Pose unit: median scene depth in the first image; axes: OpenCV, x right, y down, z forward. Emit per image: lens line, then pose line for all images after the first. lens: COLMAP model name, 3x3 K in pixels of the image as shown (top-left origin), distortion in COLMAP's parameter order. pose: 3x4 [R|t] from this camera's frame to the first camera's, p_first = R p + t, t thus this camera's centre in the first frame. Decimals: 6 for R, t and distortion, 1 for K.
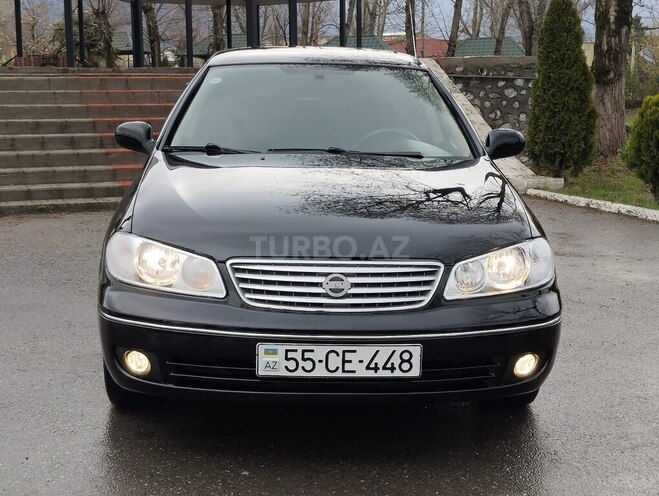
lens RADIAL K [[1051.6, 0, 329.5], [0, 1051.6, 248.0], [0, 0, 1]] dist [0.053194, -0.048158]
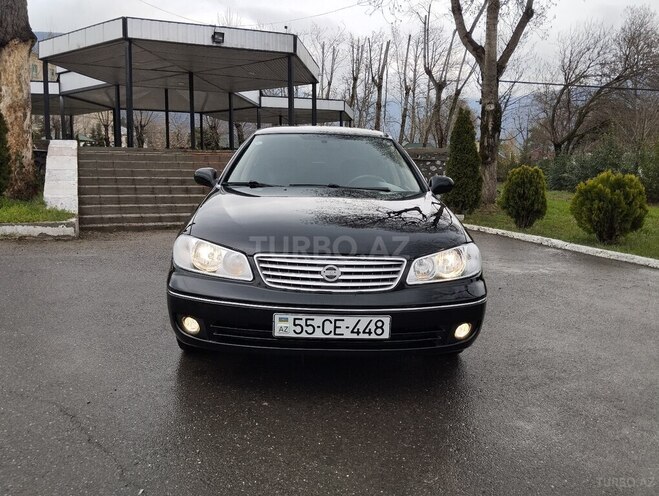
lens RADIAL K [[546.5, 0, 329.5], [0, 546.5, 248.0], [0, 0, 1]] dist [0.073796, -0.154670]
pose [[0.999877, 0.014137, -0.006742, 0.008544], [-0.014210, 0.999840, -0.010886, 0.008907], [0.006587, 0.010980, 0.999918, 0.243513]]
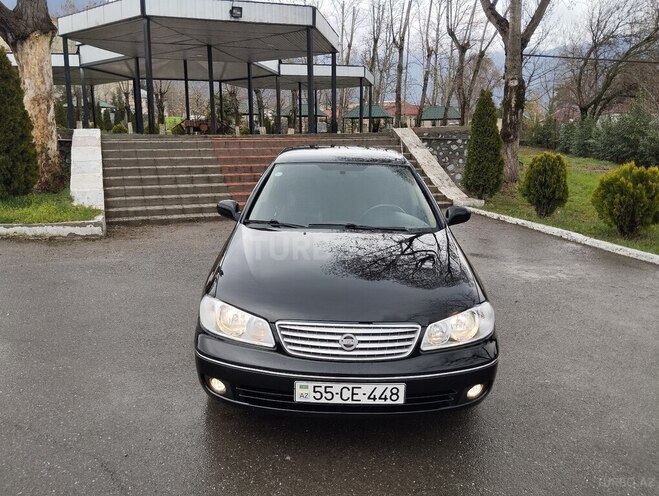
lens RADIAL K [[545.3, 0, 329.5], [0, 545.3, 248.0], [0, 0, 1]] dist [0.067898, -0.146897]
pose [[0.998995, 0.012737, -0.042982, 0.010413], [-0.009963, 0.997890, 0.064155, -0.136124], [0.043709, -0.063662, 0.997014, 0.217220]]
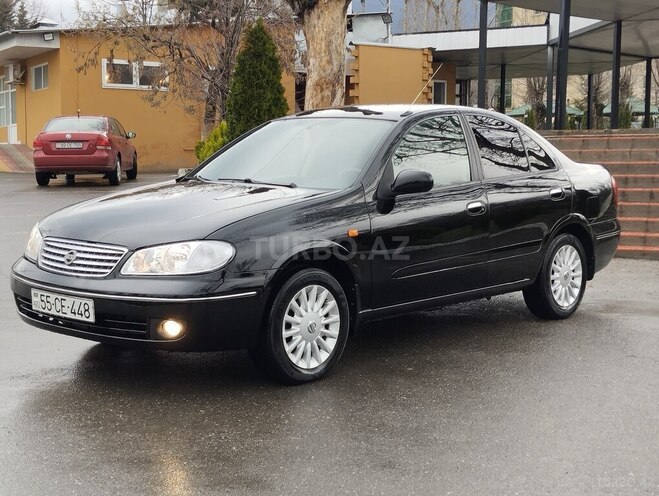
lens RADIAL K [[1051.6, 0, 329.5], [0, 1051.6, 248.0], [0, 0, 1]] dist [0.053194, -0.048158]
pose [[0.707927, 0.061505, -0.703603, 1.255663], [-0.108070, 0.993903, -0.021852, 0.013800], [0.697969, 0.091507, 0.710257, 0.156516]]
